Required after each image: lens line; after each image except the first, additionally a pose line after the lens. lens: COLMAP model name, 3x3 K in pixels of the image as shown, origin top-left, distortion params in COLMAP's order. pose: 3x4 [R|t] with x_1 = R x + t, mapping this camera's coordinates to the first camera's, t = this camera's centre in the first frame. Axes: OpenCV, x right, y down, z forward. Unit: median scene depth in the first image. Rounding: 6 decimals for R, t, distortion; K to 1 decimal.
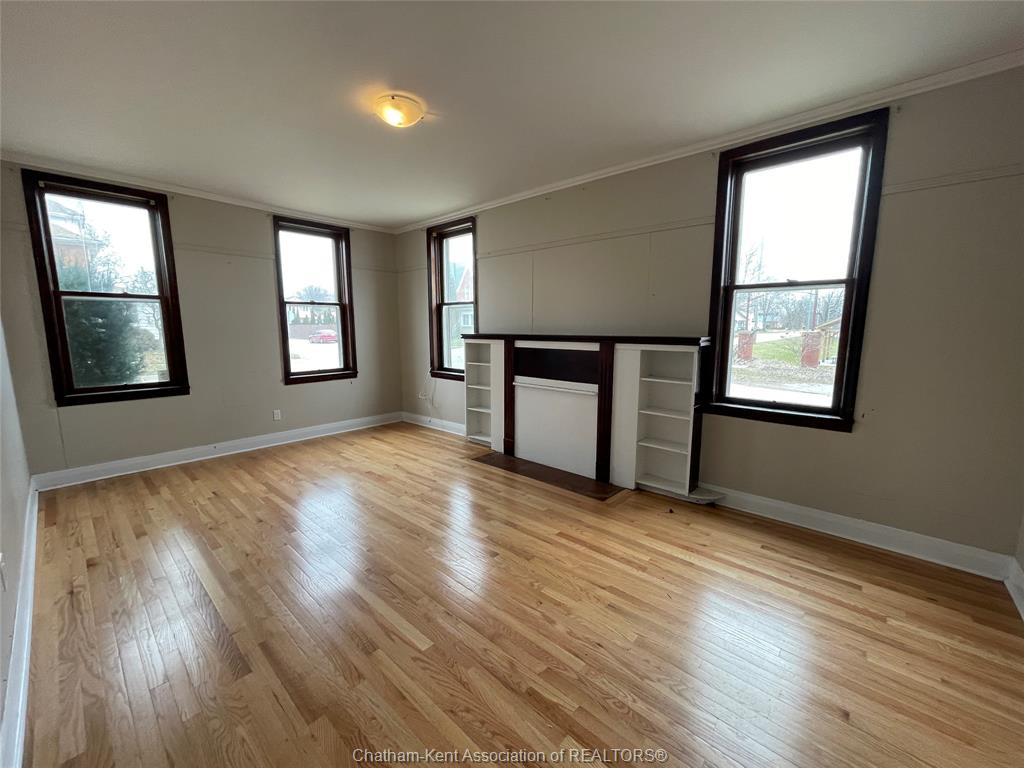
lens RADIAL K [[410.4, 0, 505.5], [0, 410.4, 382.5], [0, 0, 1]] dist [-0.002915, 0.000225]
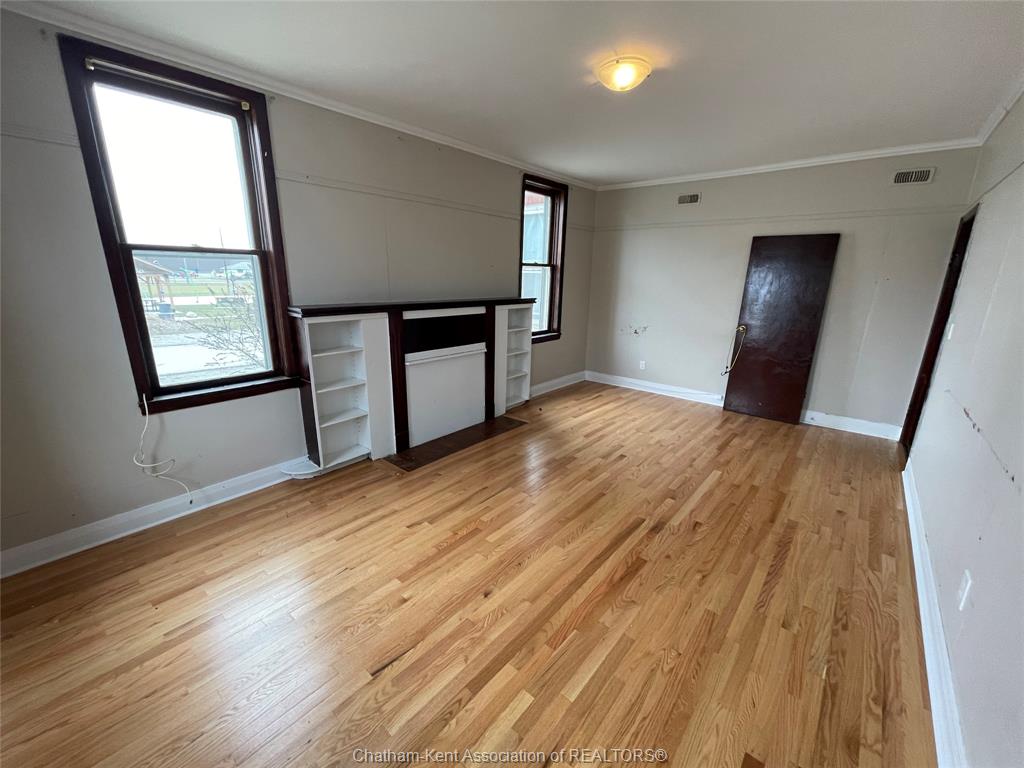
lens RADIAL K [[410.4, 0, 511.3], [0, 410.4, 381.9], [0, 0, 1]] dist [-0.002915, 0.000225]
pose [[-0.022171, -0.254588, 0.966796, -0.950744], [0.121621, 0.959164, 0.255367, -0.178055], [-0.992329, 0.123245, 0.009697, 0.939163]]
